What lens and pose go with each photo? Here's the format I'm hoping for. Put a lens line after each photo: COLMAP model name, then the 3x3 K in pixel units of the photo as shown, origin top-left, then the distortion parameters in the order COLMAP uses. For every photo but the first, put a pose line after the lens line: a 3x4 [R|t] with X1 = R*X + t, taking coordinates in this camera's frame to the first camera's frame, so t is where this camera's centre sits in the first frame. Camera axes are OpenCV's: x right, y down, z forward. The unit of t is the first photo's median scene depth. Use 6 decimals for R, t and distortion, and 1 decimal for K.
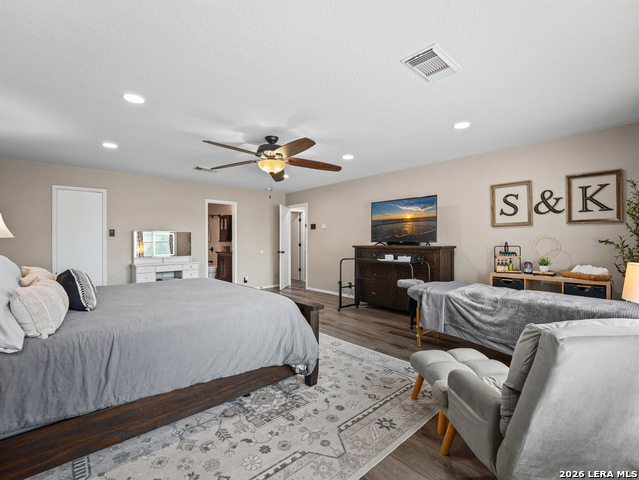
lens RADIAL K [[294.1, 0, 318.5], [0, 294.1, 237.5], [0, 0, 1]] dist [-0.005201, -0.000320]
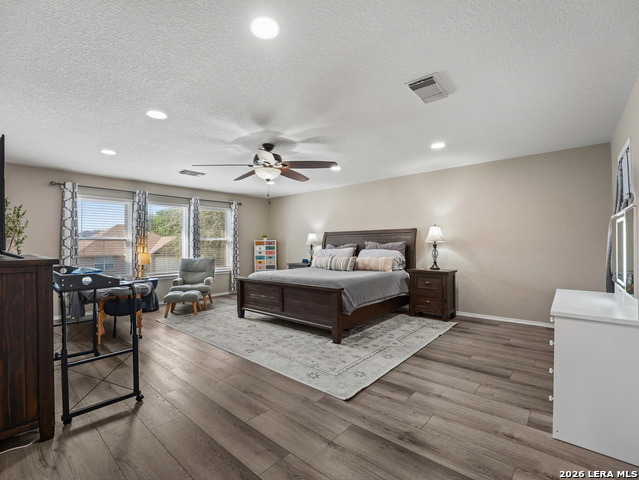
lens RADIAL K [[294.1, 0, 318.8], [0, 294.1, 244.5], [0, 0, 1]] dist [-0.005201, -0.000320]
pose [[-0.992881, 0.009527, -0.118729, -0.214287], [0.010547, 0.999913, -0.007963, 0.021112], [0.118643, -0.009158, -0.992895, 2.067659]]
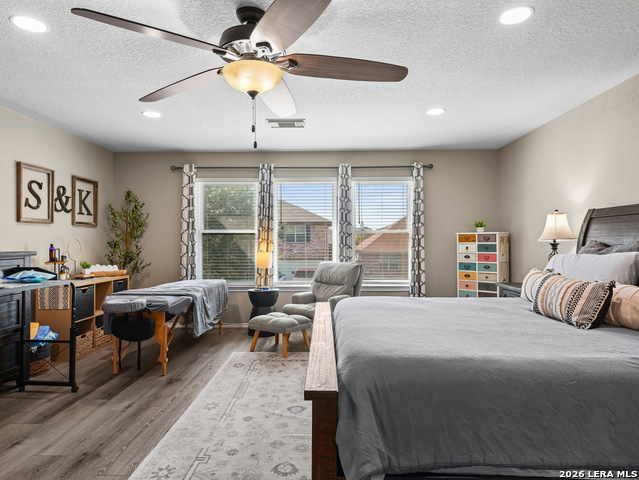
lens RADIAL K [[410.8, 0, 321.2], [0, 410.8, 240.5], [0, 0, 1]] dist [0.018853, 0.000313]
pose [[-0.729512, 0.004591, 0.683953, -0.677977], [-0.003314, 0.999942, -0.010247, 0.016399], [-0.683960, -0.009742, -0.729454, 1.405338]]
